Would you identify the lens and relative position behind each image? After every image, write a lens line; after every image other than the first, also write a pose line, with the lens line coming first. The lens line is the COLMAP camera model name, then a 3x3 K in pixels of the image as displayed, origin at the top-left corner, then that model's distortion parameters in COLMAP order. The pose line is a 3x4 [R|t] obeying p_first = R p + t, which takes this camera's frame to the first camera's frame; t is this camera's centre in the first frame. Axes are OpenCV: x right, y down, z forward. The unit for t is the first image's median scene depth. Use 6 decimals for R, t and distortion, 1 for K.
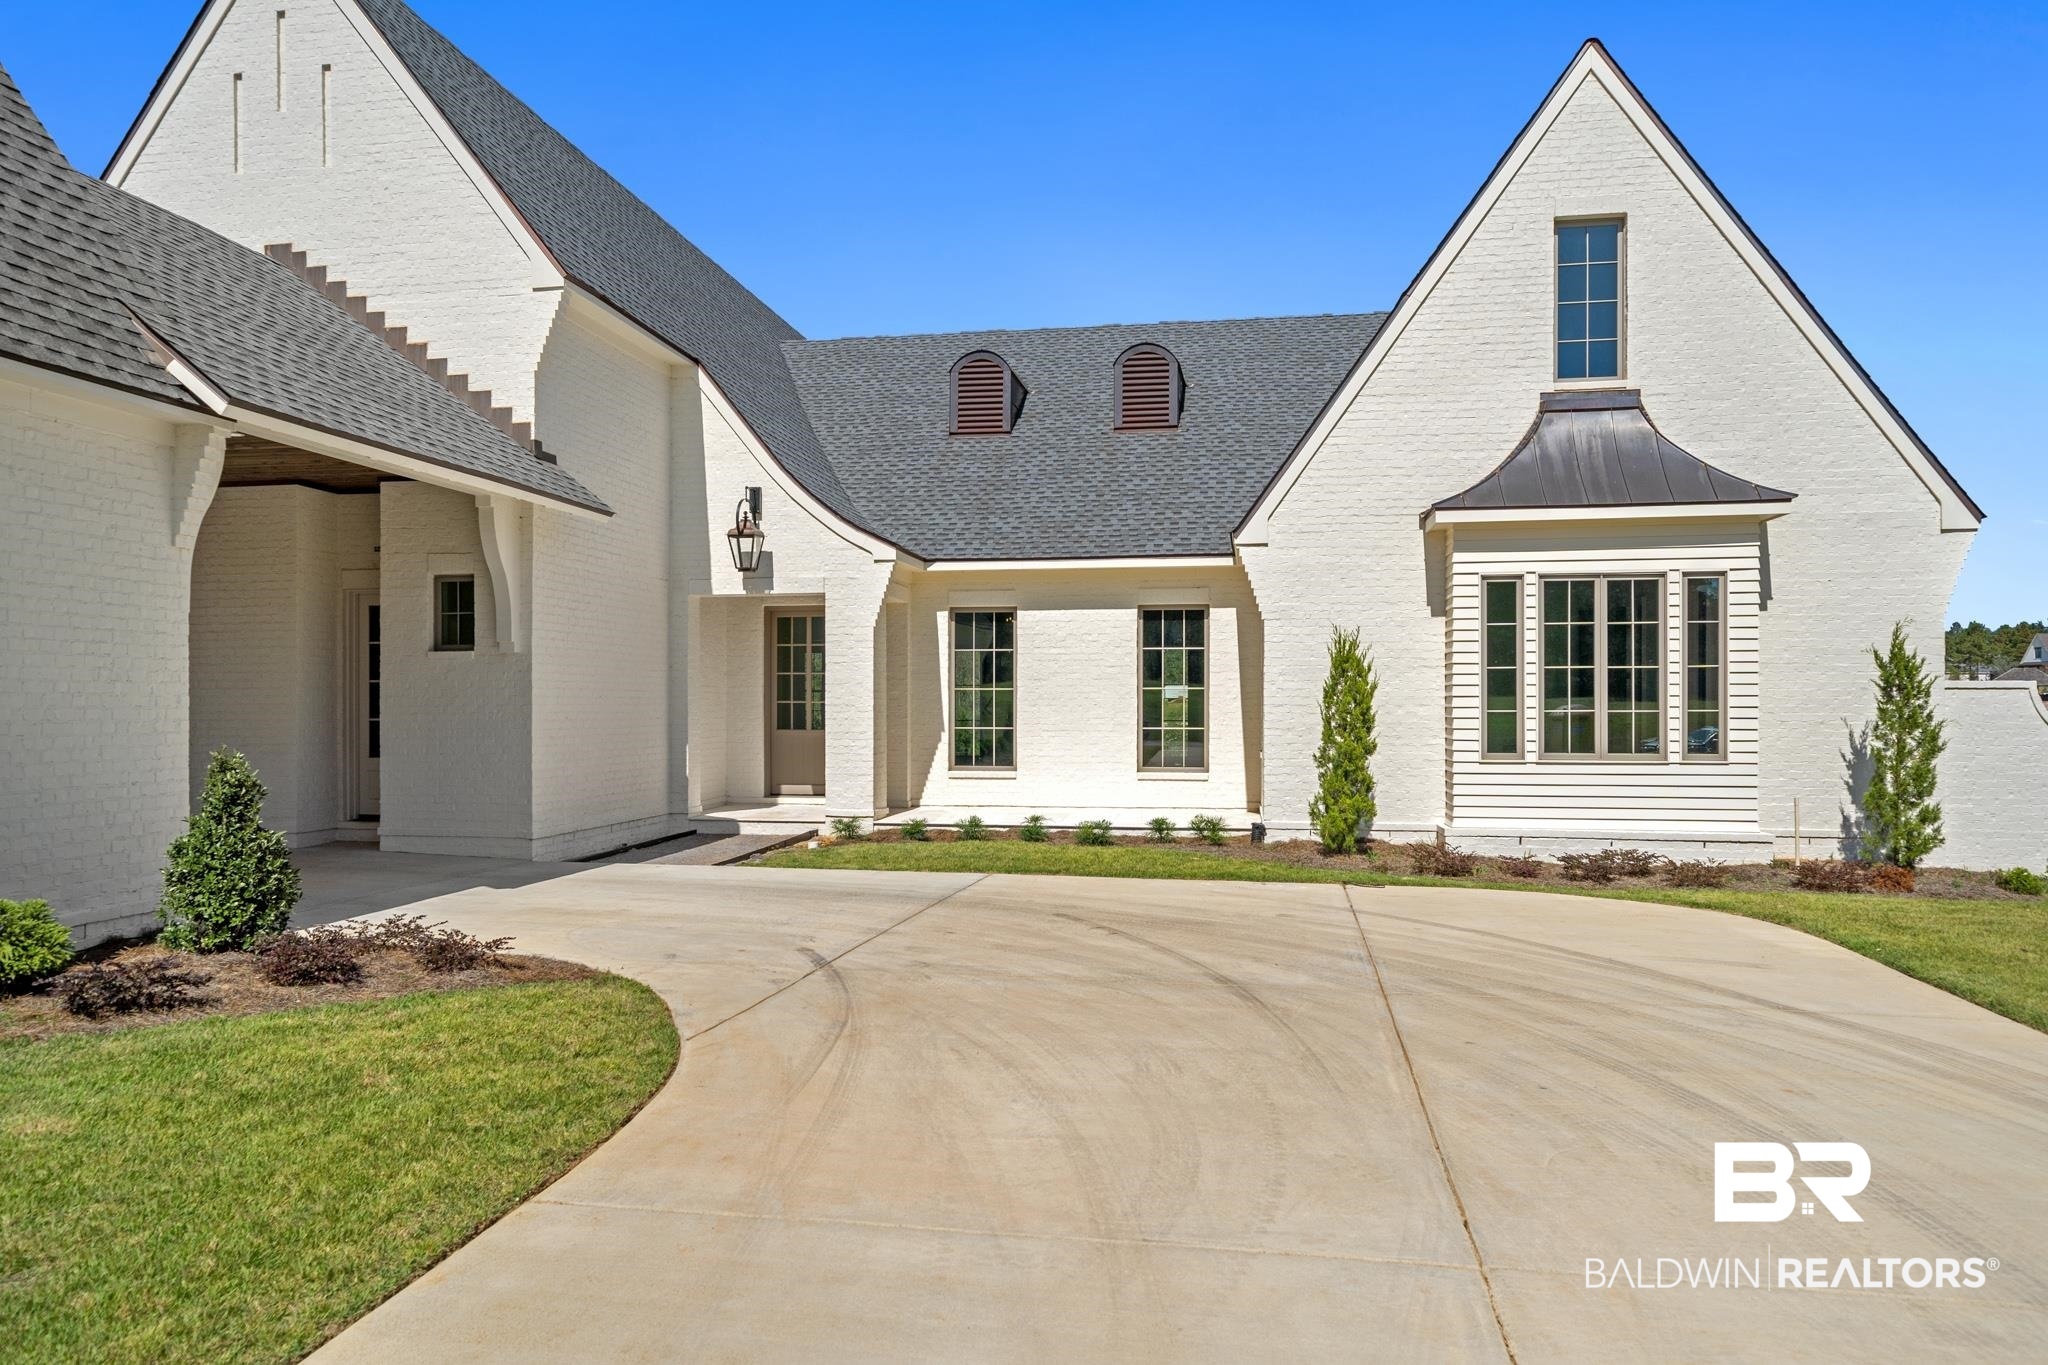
lens RADIAL K [[1268.3, 0, 1011.8], [0, 1268.3, 696.7], [0, 0, 1]] dist [-0.000983, -0.000220]
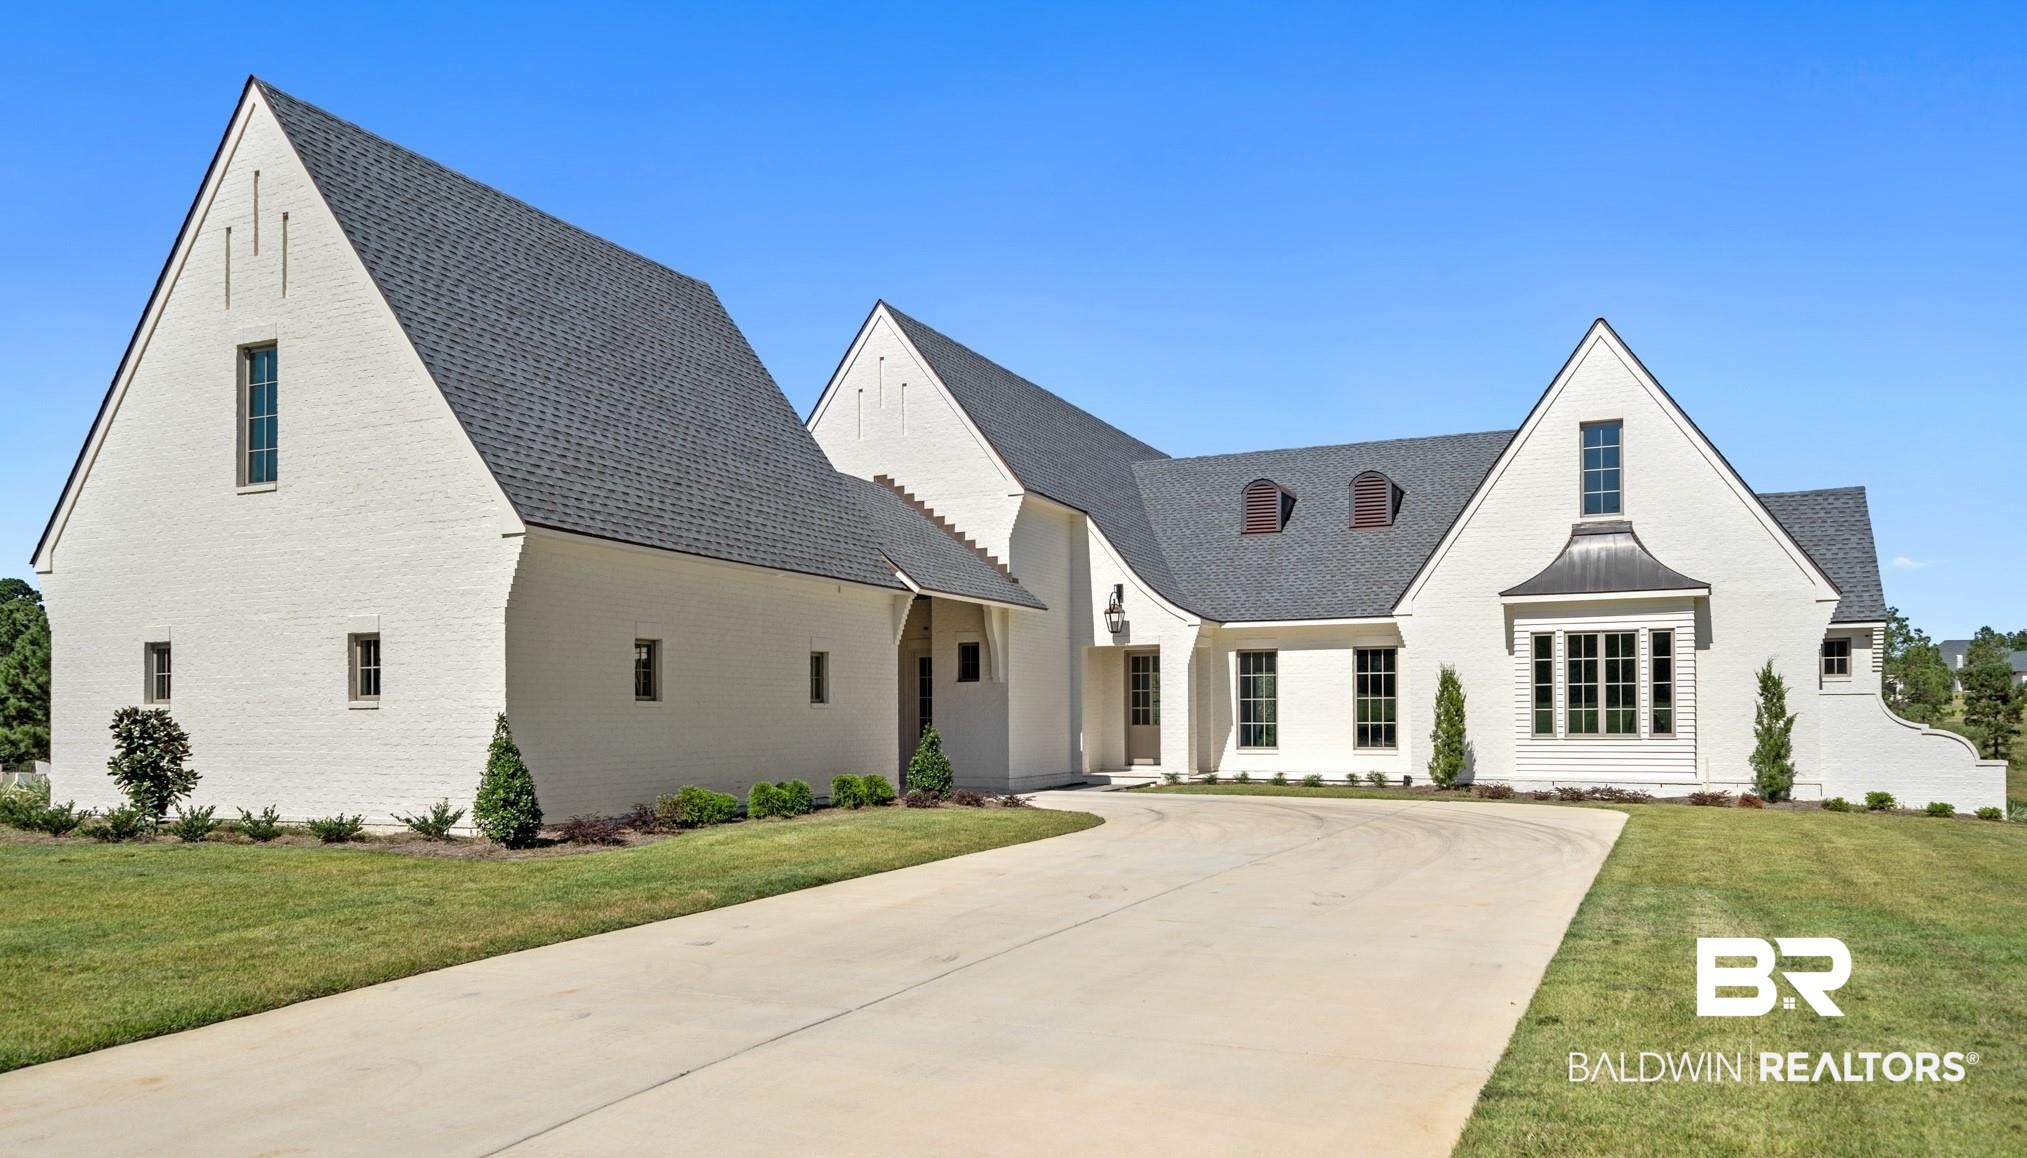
lens RADIAL K [[1359.9, 0, 1010.5], [0, 1359.9, 708.6], [0, 0, 1]] dist [0.002167, 0.000324]
pose [[0.964750, -0.005859, -0.263103, 0.167513], [0.005897, 0.999982, -0.000644, 0.006572], [0.263103, -0.000930, 0.964767, -0.981600]]
